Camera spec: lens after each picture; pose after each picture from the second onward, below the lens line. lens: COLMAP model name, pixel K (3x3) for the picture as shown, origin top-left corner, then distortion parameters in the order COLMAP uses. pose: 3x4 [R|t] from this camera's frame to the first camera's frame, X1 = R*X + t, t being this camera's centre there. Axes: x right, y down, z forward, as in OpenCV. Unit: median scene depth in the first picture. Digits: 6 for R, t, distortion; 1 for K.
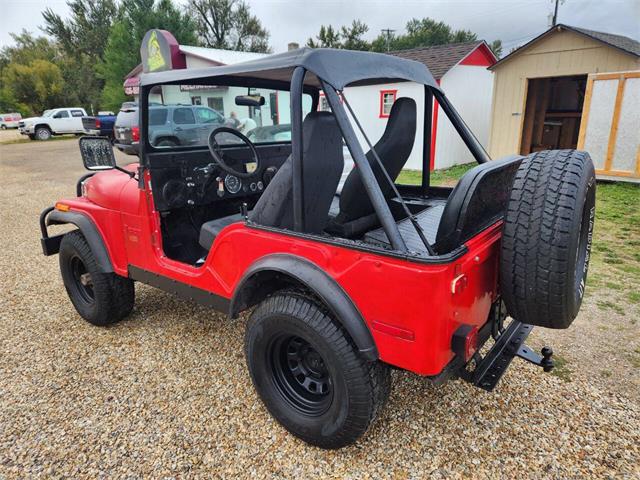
lens RADIAL K [[441.6, 0, 297.8], [0, 441.6, 255.2], [0, 0, 1]] dist [0.062177, -0.059175]
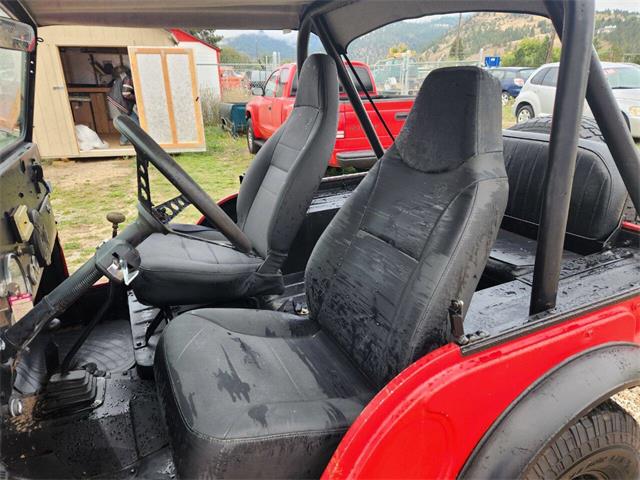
lens RADIAL K [[438.3, 0, 328.0], [0, 438.3, 240.3], [0, 0, 1]] dist [0.067709, -0.059668]
pose [[0.399191, -0.297024, 0.867423, -0.126997], [0.278998, 0.940559, 0.193672, -0.075148], [-0.873388, 0.164697, 0.458332, 0.244464]]
